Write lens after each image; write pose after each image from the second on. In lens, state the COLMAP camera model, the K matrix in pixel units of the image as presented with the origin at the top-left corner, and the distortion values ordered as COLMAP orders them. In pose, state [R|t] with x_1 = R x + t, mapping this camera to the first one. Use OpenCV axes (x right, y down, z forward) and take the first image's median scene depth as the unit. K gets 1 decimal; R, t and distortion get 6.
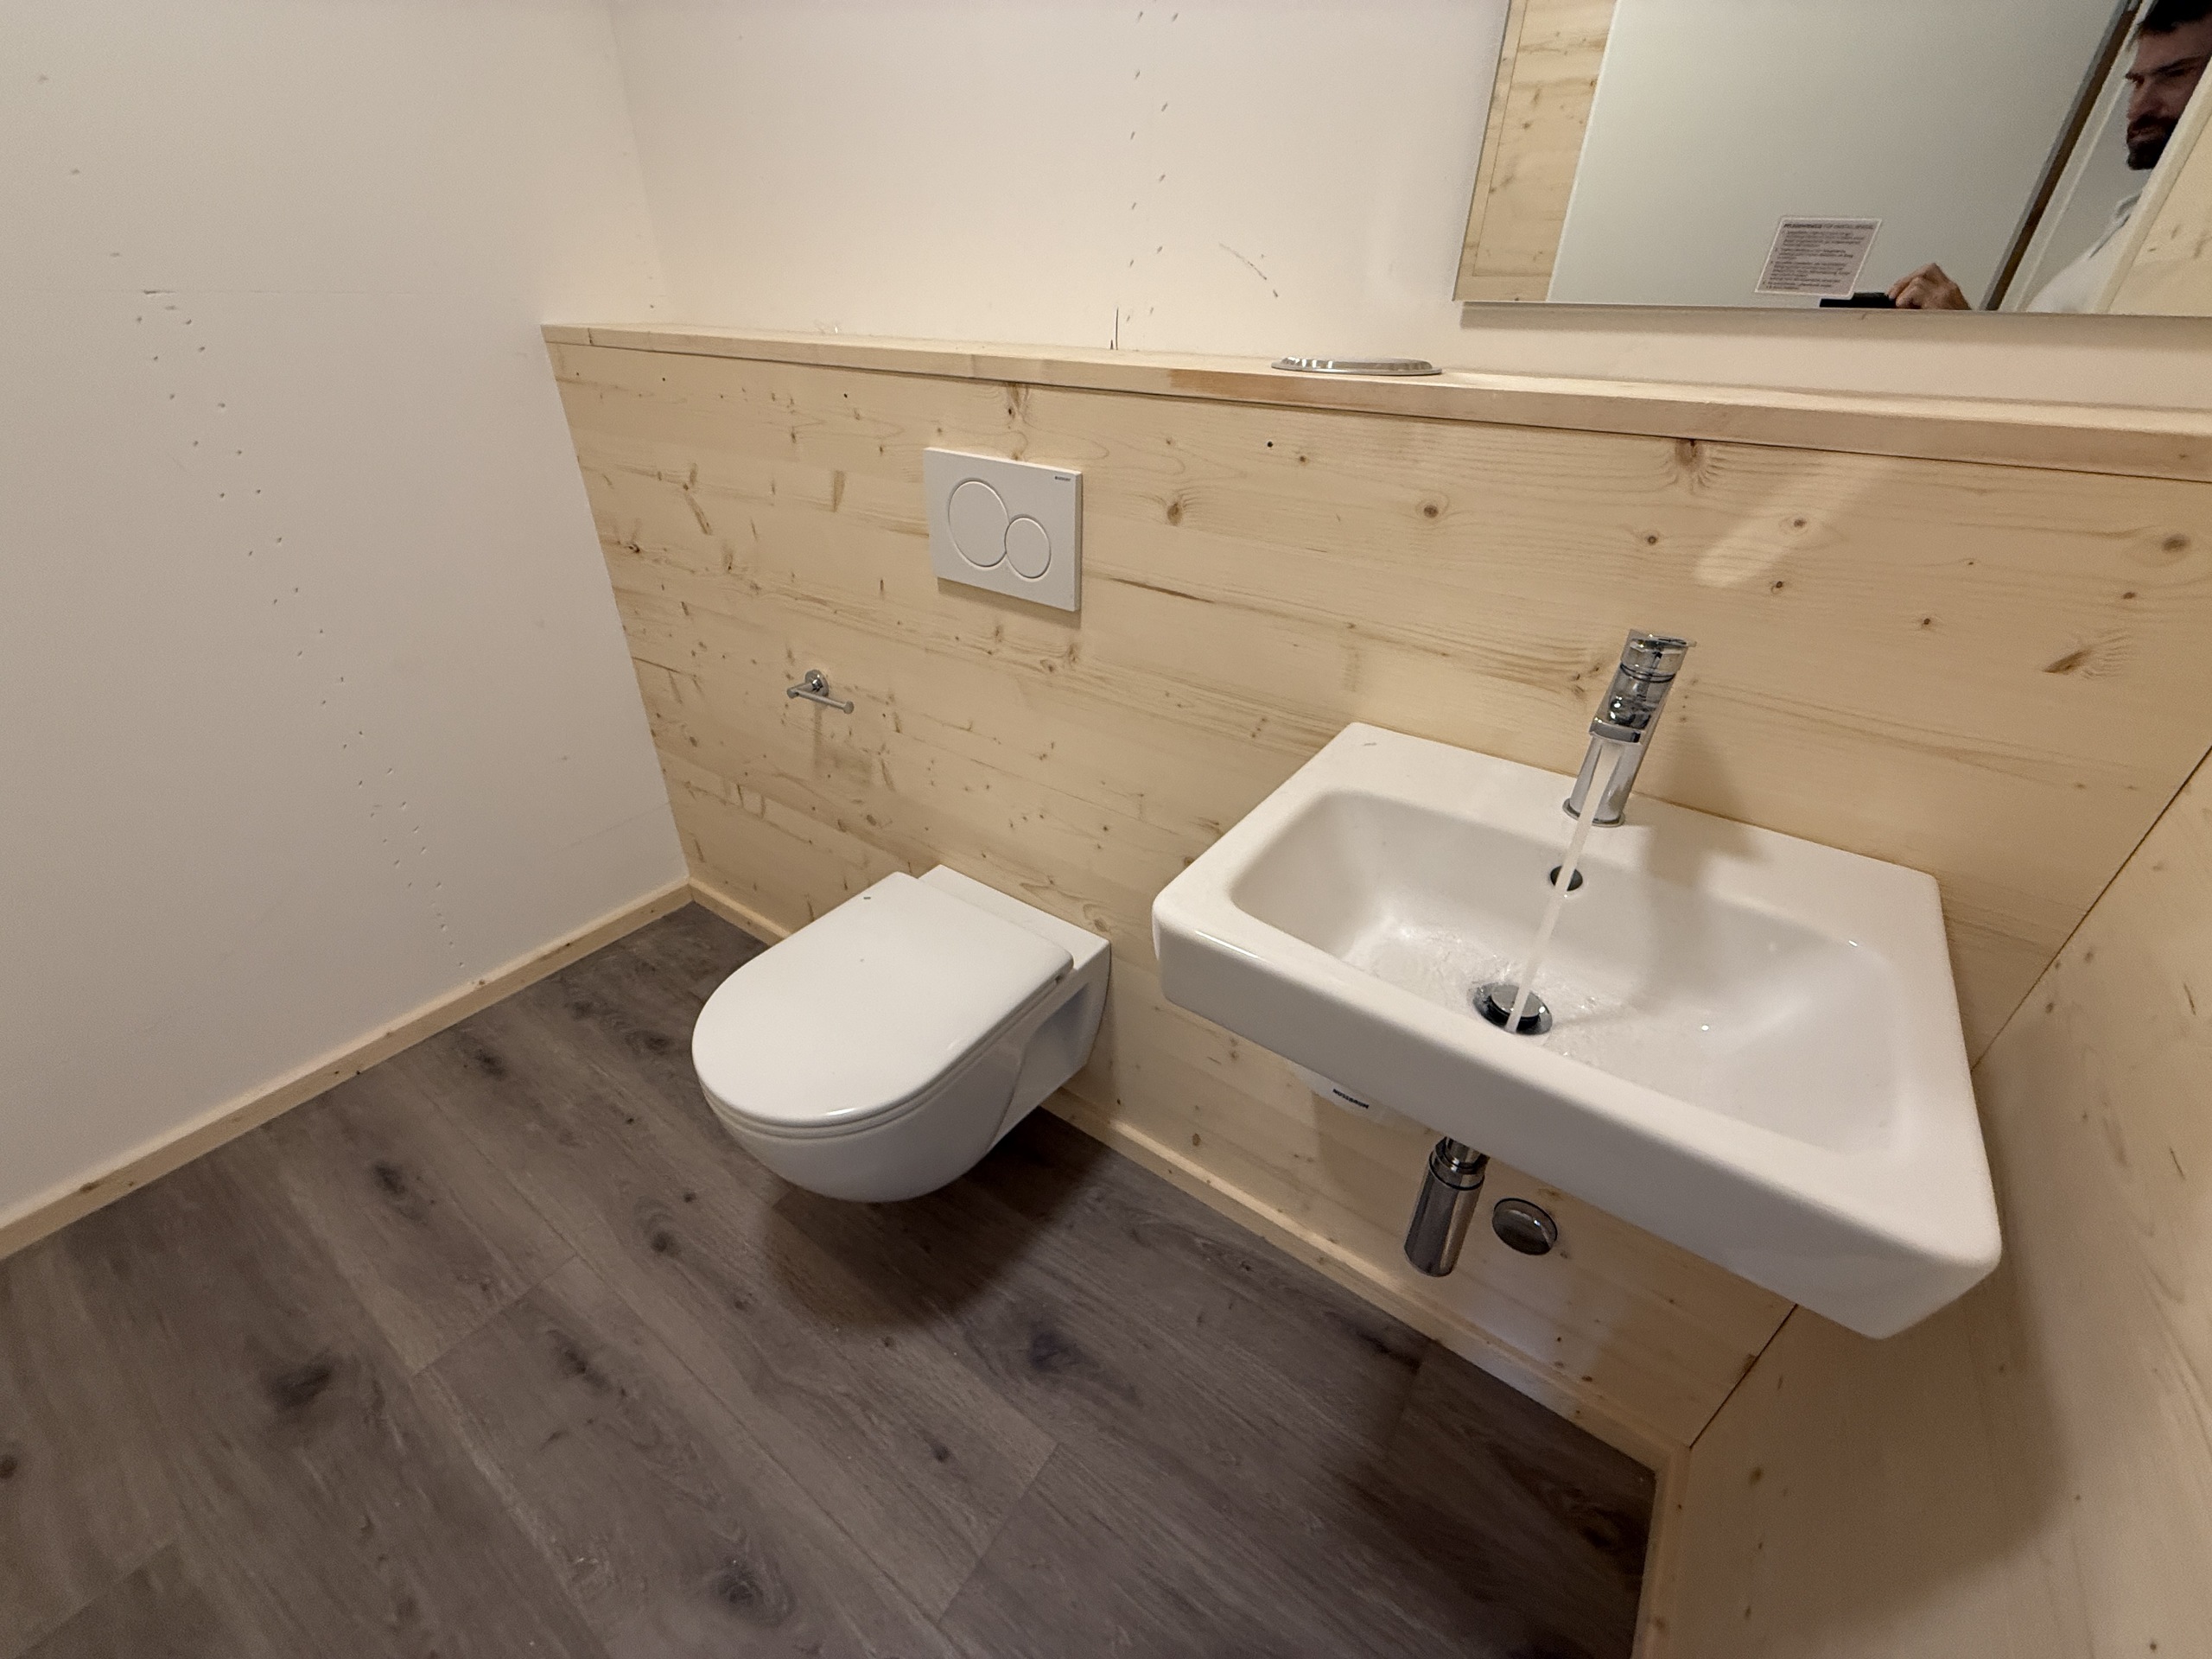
lens RADIAL K [[887.0, 0, 1103.6], [0, 887.0, 825.6], [0, 0, 1]] dist [0.001120, 0.000375]
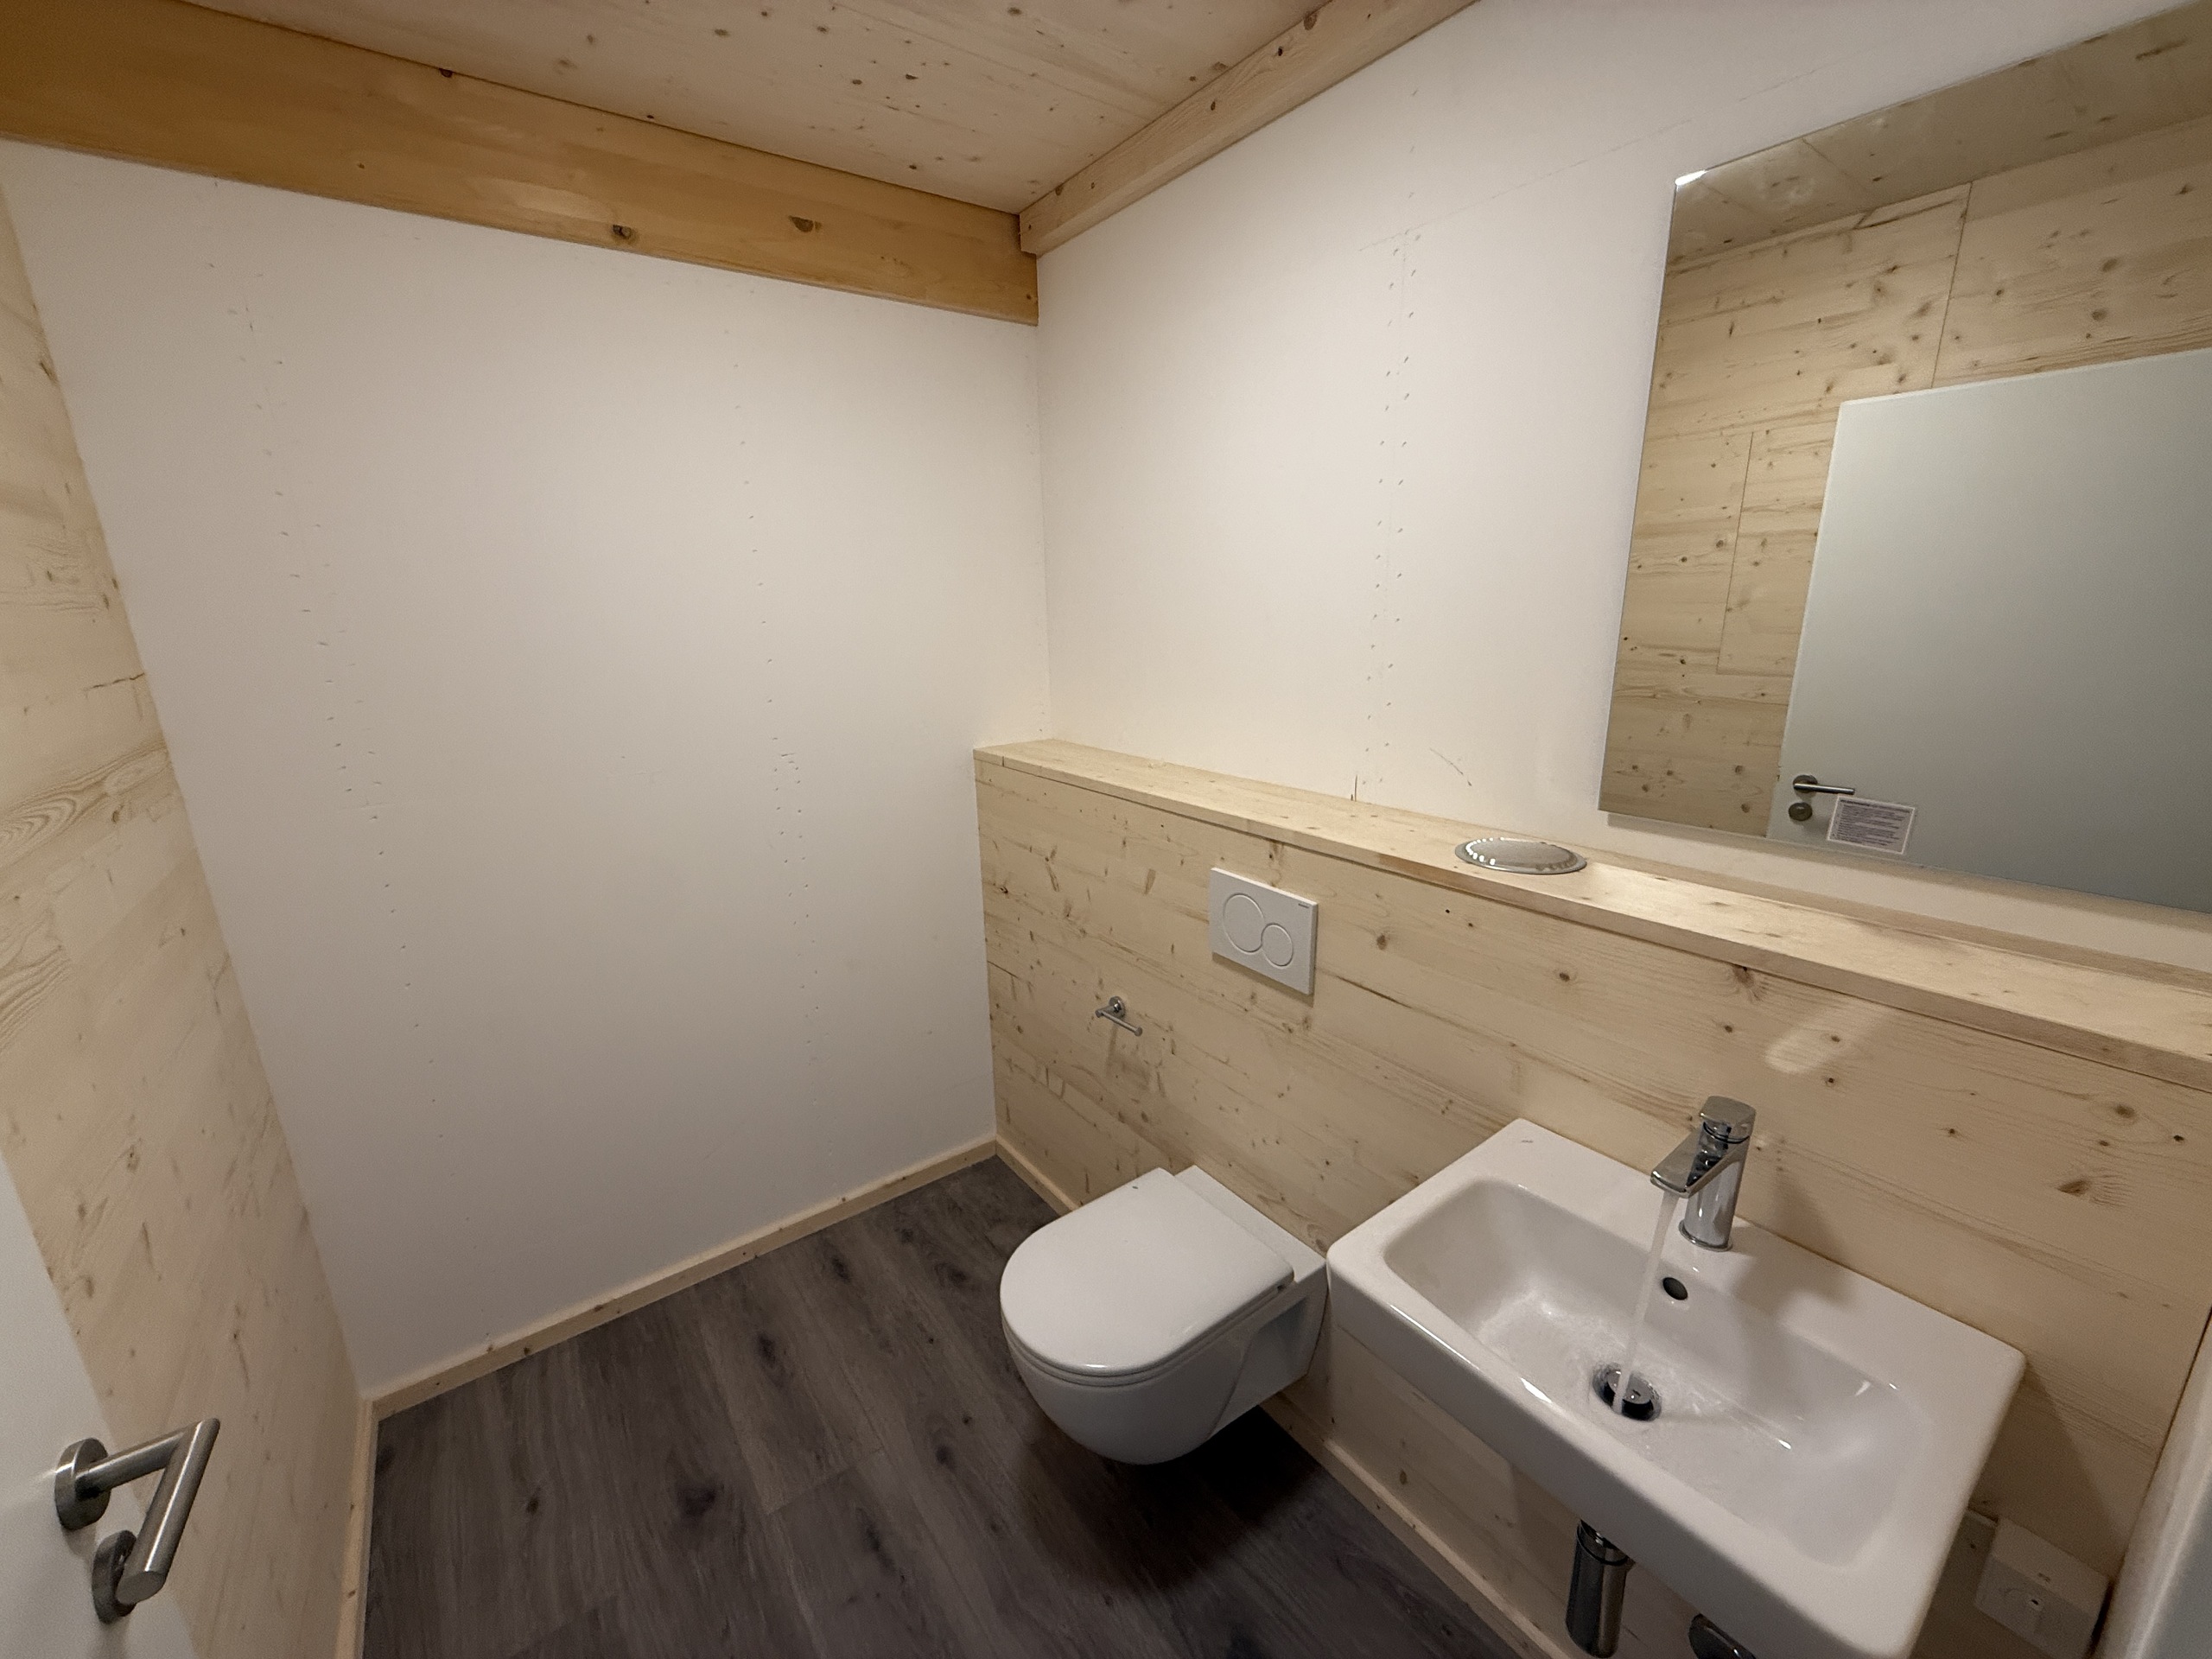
lens RADIAL K [[887.0, 0, 1103.6], [0, 887.0, 825.6], [0, 0, 1]] dist [0.001120, 0.000375]
pose [[0.949350, 0.041486, -0.311471, 0.068107], [-0.127096, 0.957239, -0.259885, -0.081774], [0.287371, 0.286308, 0.914027, -0.338222]]
